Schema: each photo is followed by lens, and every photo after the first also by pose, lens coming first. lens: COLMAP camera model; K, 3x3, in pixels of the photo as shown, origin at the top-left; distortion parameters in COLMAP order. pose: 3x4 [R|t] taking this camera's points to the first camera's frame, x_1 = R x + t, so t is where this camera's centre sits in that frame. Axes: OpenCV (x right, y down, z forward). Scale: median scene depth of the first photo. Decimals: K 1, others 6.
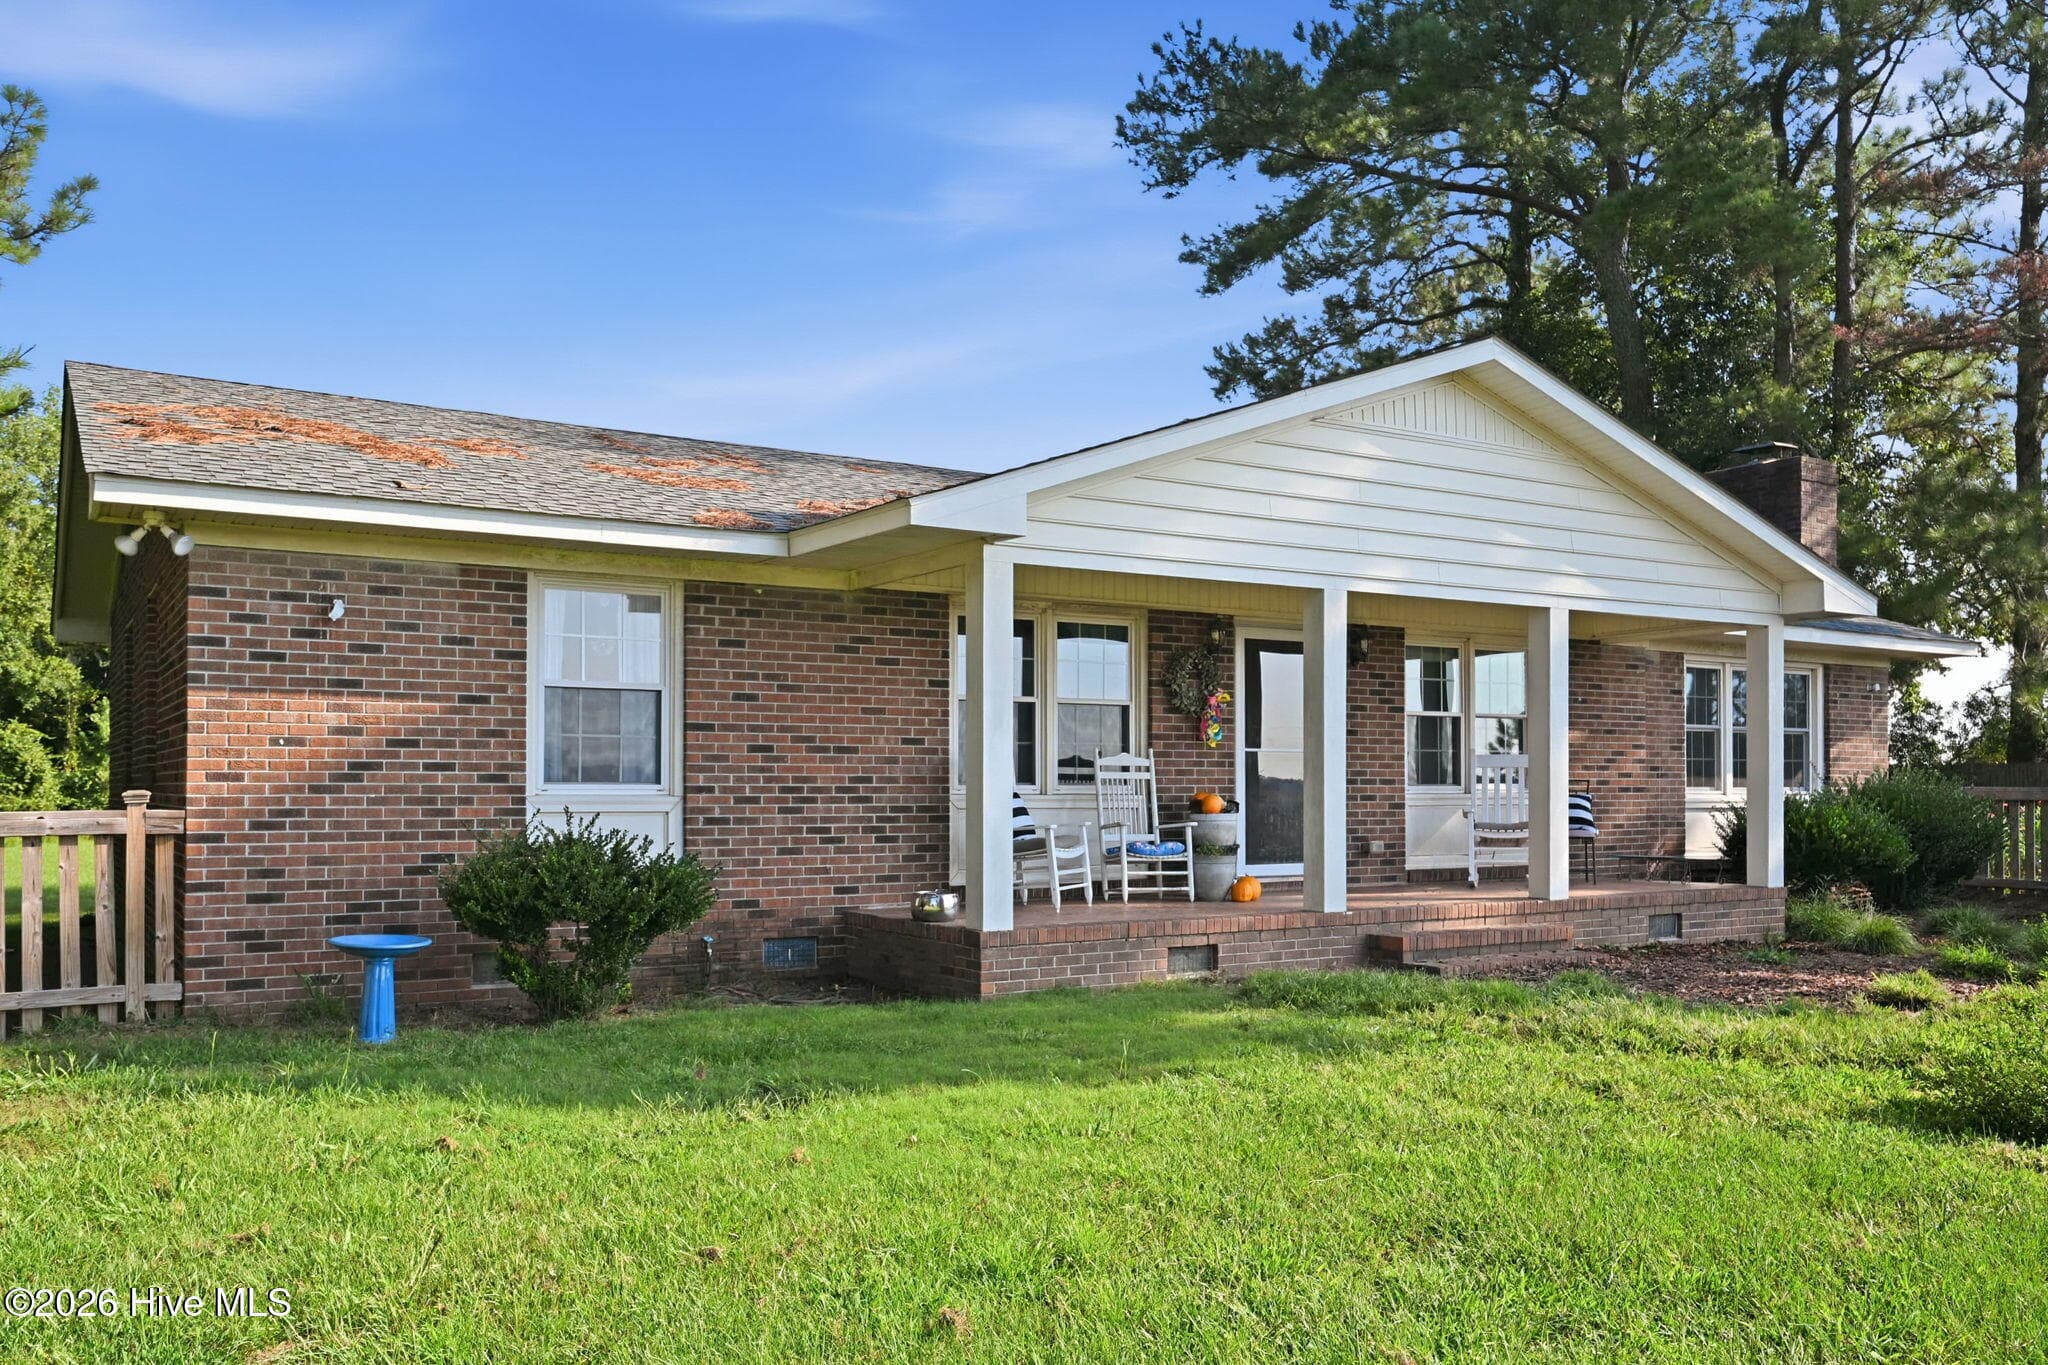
lens RADIAL K [[1595.3, 0, 1032.2], [0, 1595.3, 768.5], [0, 0, 1]] dist [-0.004063, -0.001033]
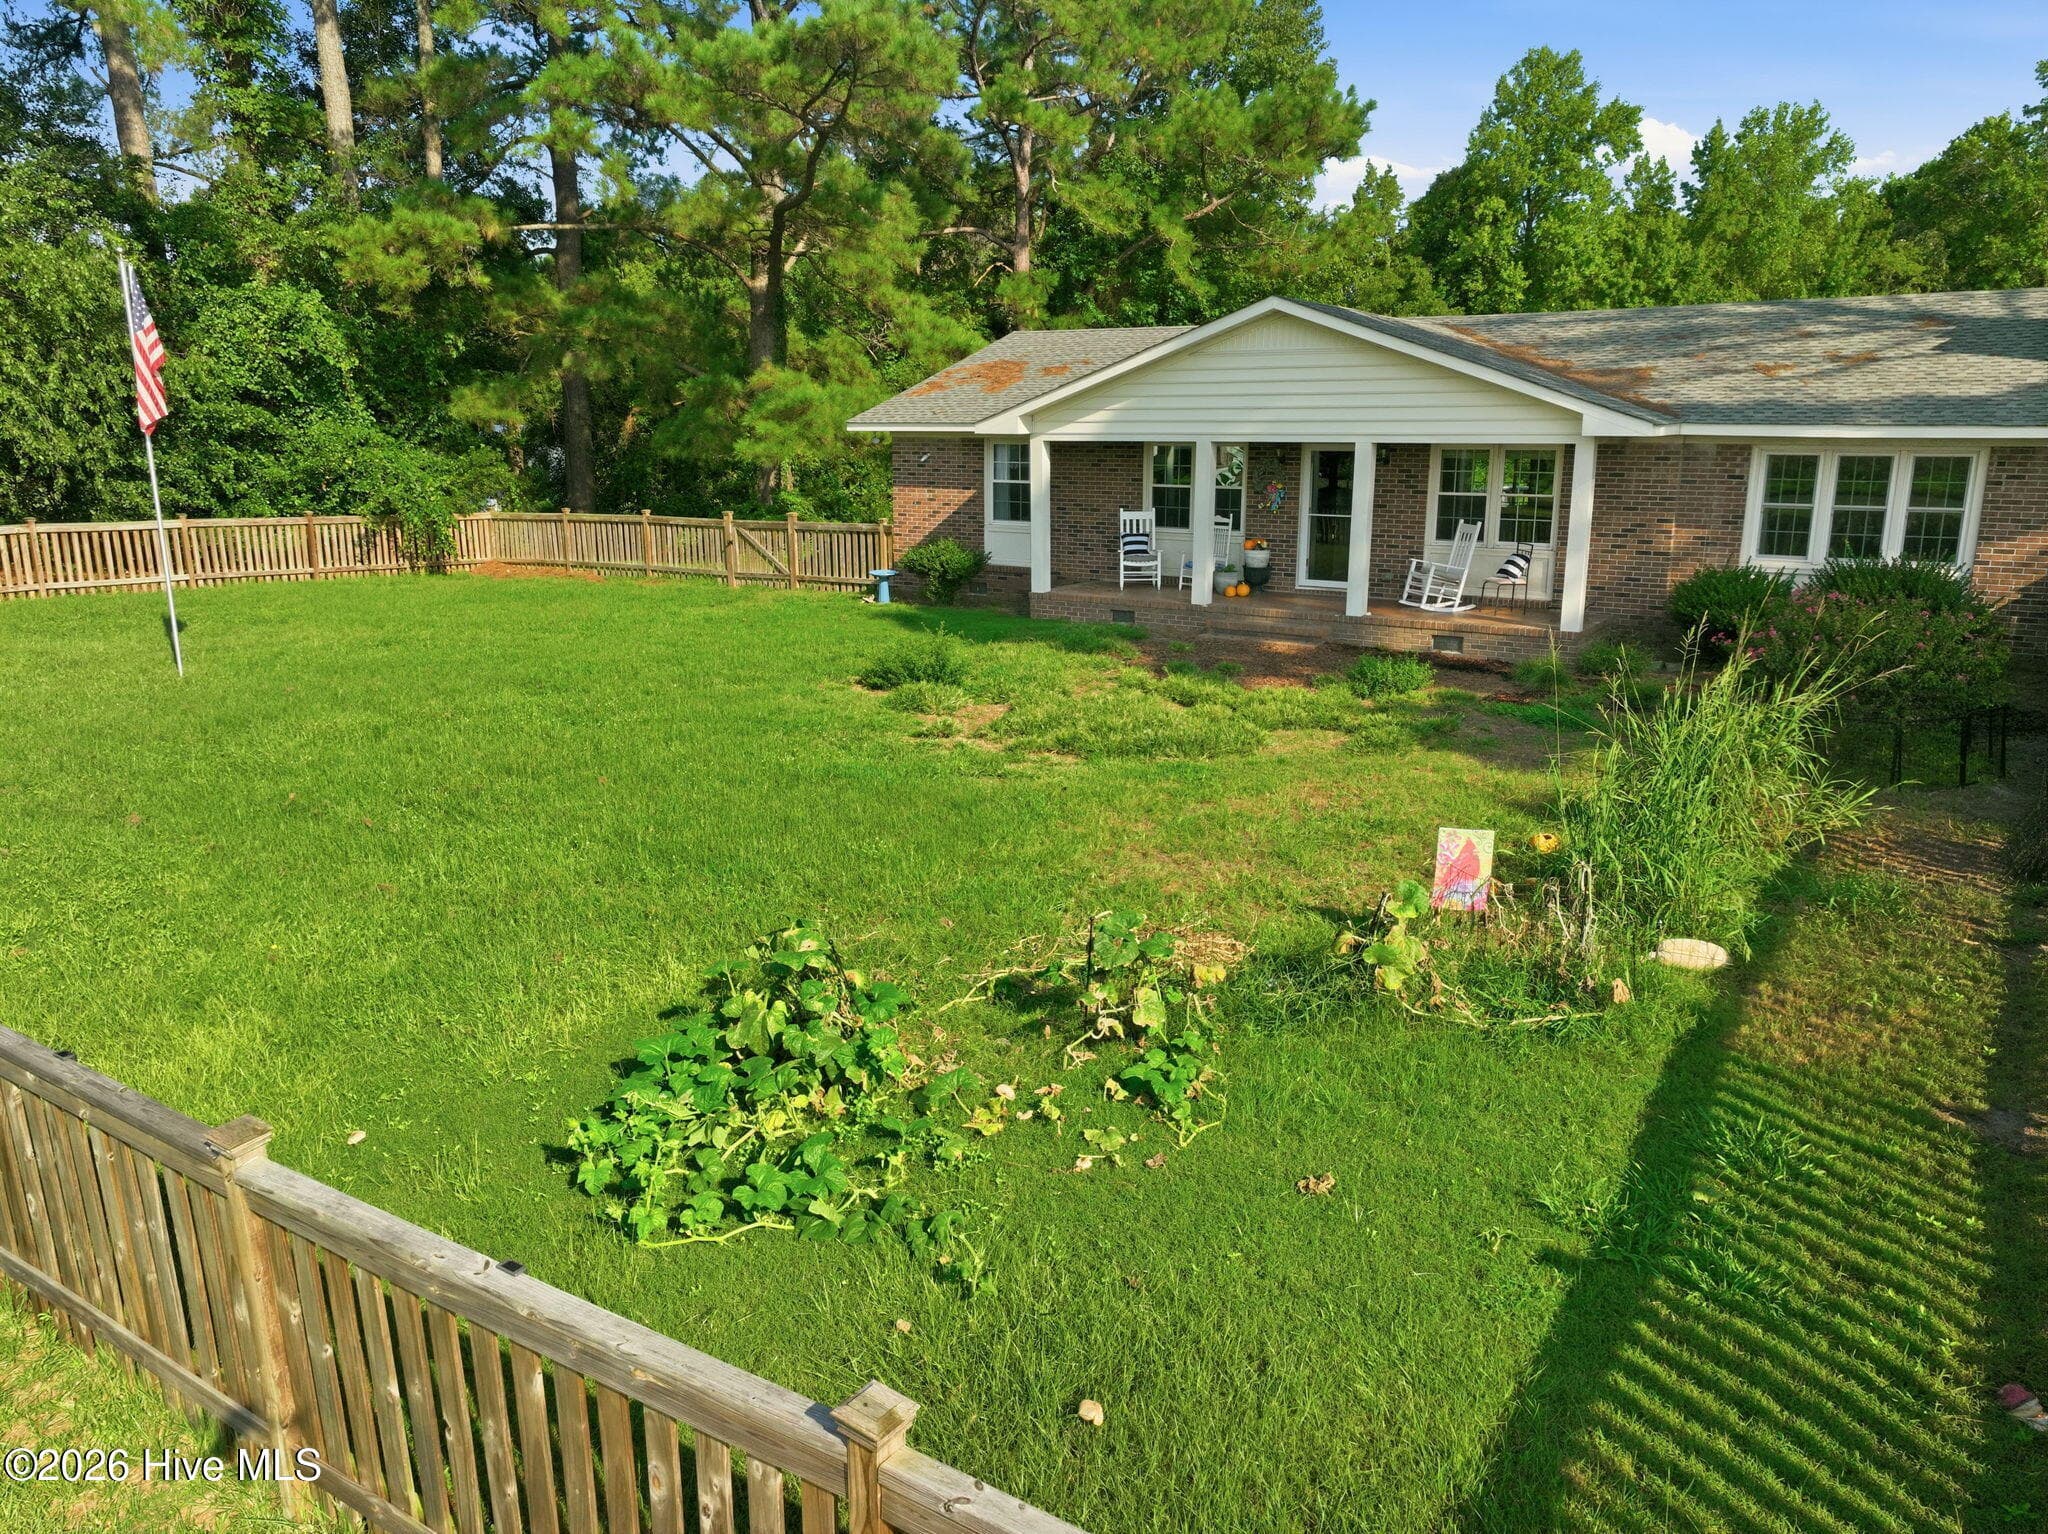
lens RADIAL K [[1445.1, 0, 1033.4], [0, 1445.1, 759.9], [0, 0, 1]] dist [0.002497, 0.009383]
pose [[0.423869, 0.207815, -0.881560, 1.557483], [0.015352, 0.971533, 0.236407, -0.137932], [0.905593, -0.113740, 0.408612, 0.032949]]
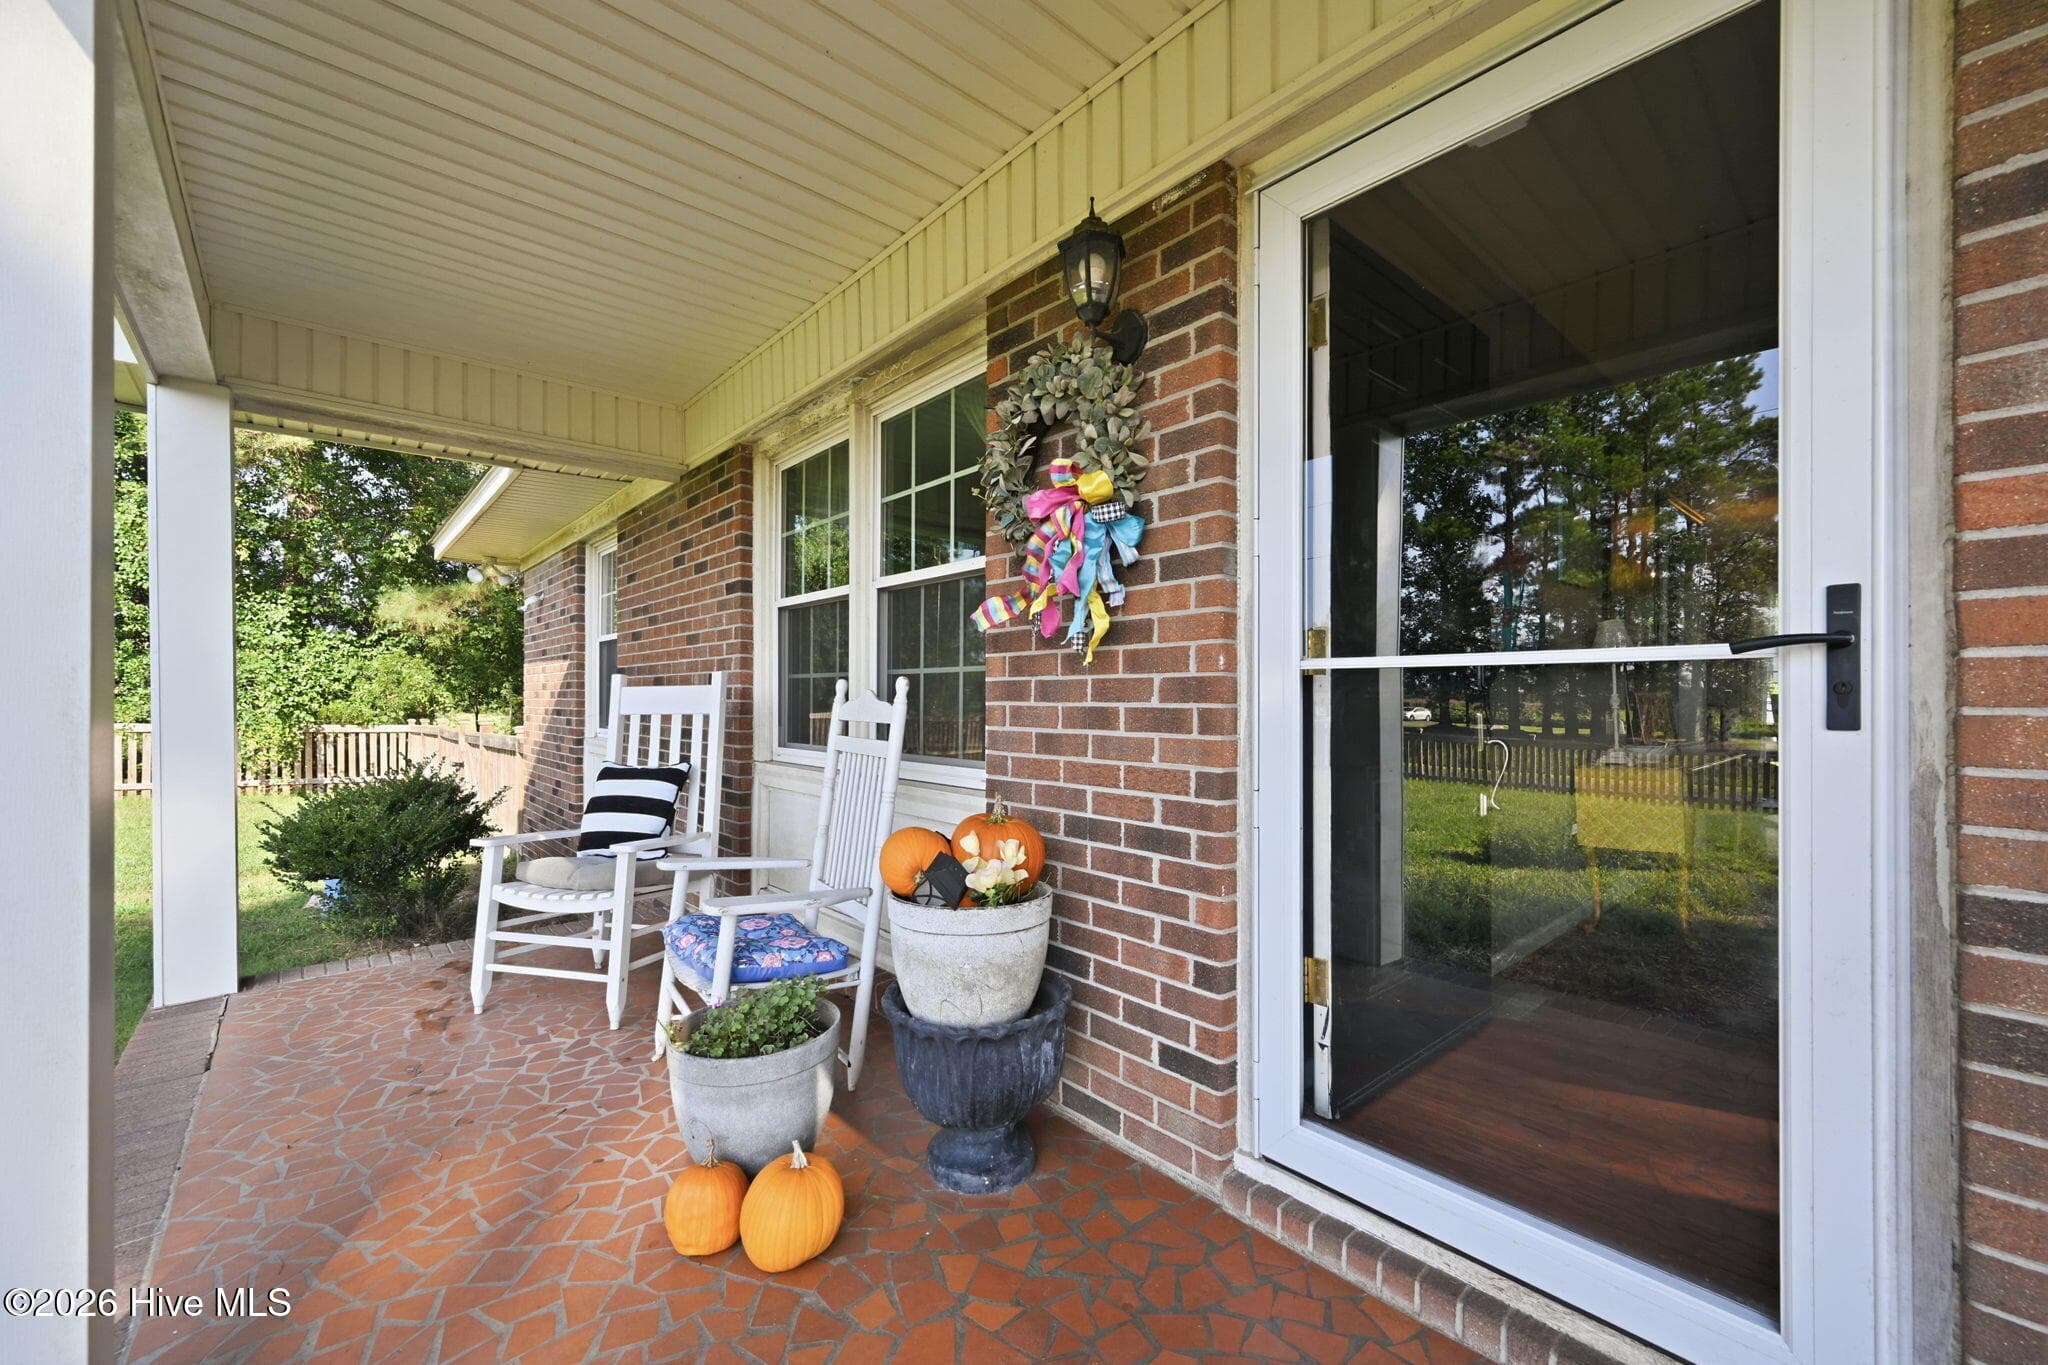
lens RADIAL K [[812.3, 0, 1030.4], [0, 812.3, 685.4], [0, 0, 1]] dist [-0.001094, -0.000002]
pose [[0.180539, -0.011064, -0.983506, 0.262453], [0.013141, 0.999875, -0.008836, -0.008376], [0.983480, -0.011329, 0.180661, 0.976247]]
